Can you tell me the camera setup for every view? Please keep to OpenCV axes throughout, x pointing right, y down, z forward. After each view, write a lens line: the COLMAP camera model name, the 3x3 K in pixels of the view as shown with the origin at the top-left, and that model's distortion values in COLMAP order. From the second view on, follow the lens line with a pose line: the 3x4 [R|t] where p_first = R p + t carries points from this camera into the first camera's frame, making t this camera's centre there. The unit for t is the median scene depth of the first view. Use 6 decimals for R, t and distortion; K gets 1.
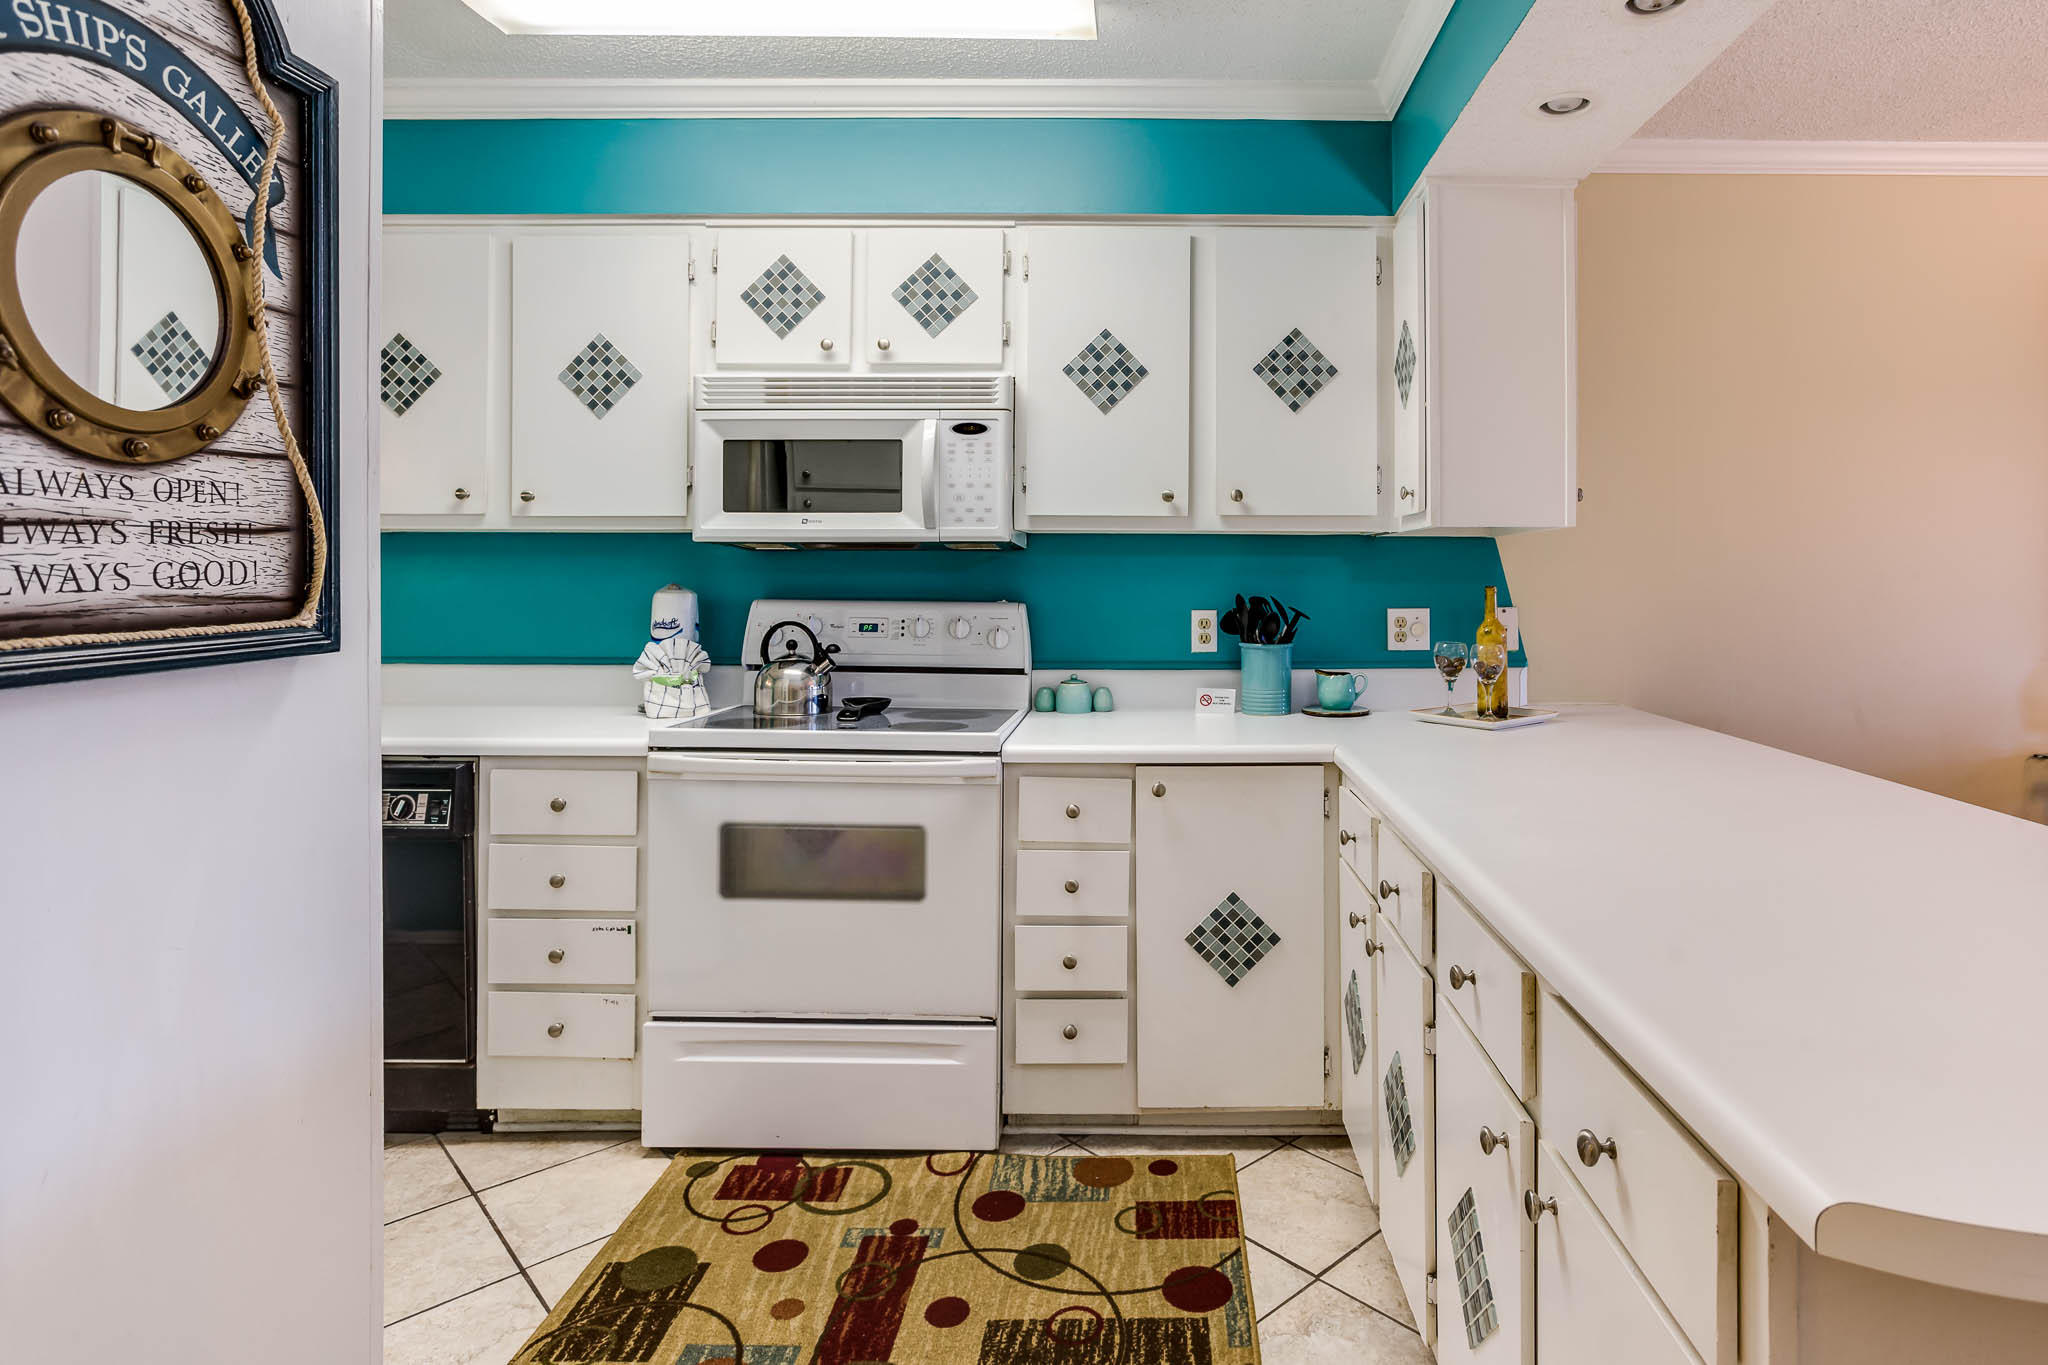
lens RADIAL K [[1098.4, 0, 1095.9], [0, 1098.4, 575.5], [0, 0, 1]] dist [-0.001628, -0.000070]
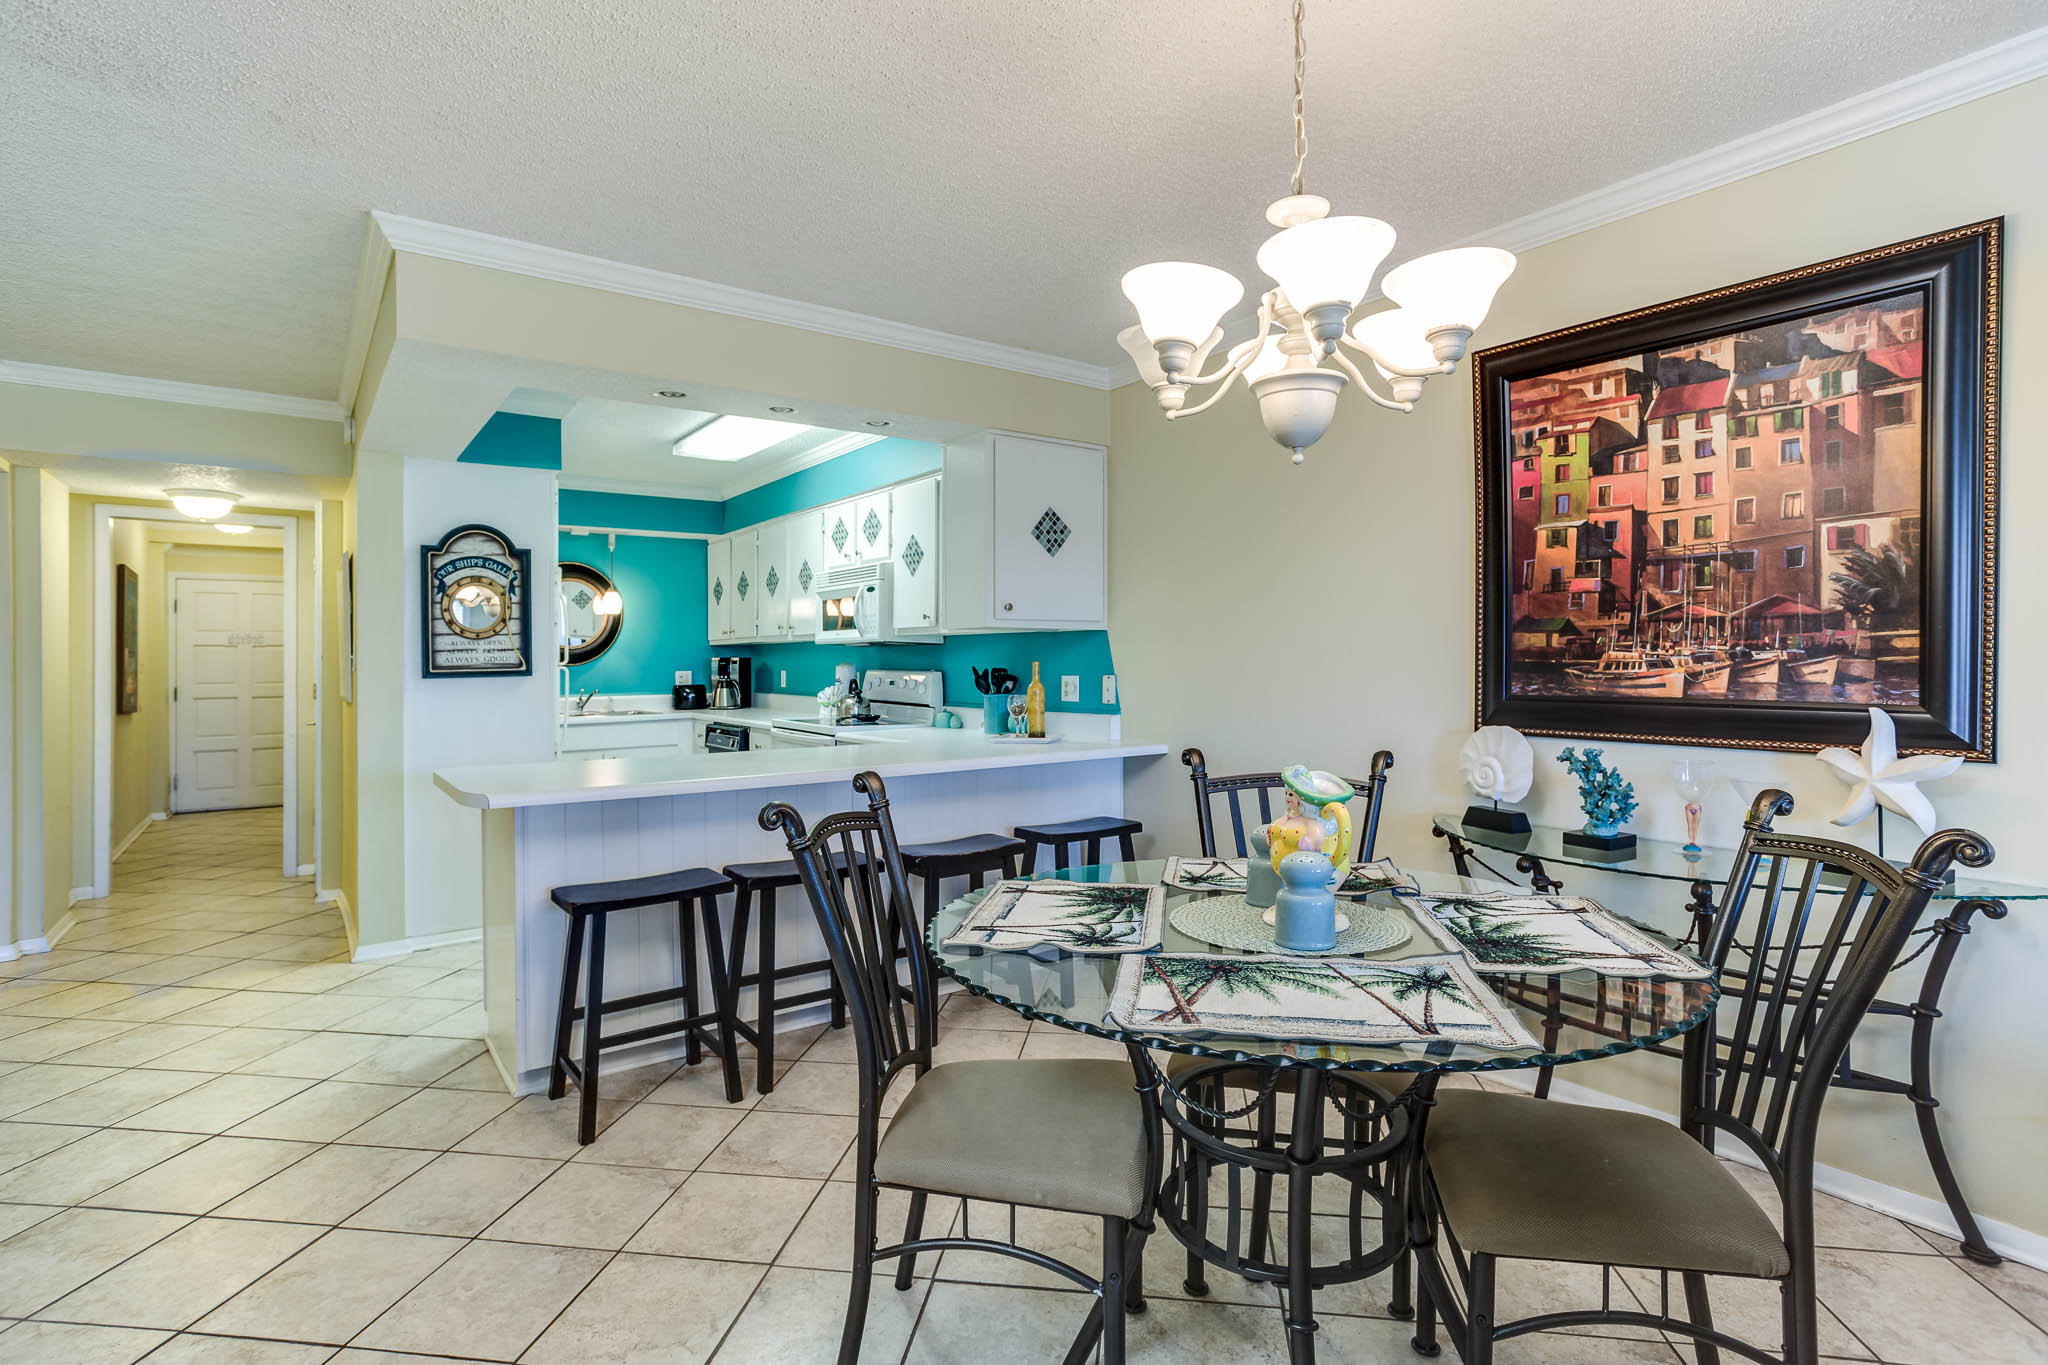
lens RADIAL K [[981.8, 0, 1029.0], [0, 981.8, 666.9], [0, 0, 1]] dist [-0.027114, 0.006234]
pose [[0.608907, -0.001461, -0.793240, 1.571504], [0.006569, 0.999973, 0.003201, 0.013681], [0.793214, -0.007160, 0.608901, 0.076875]]
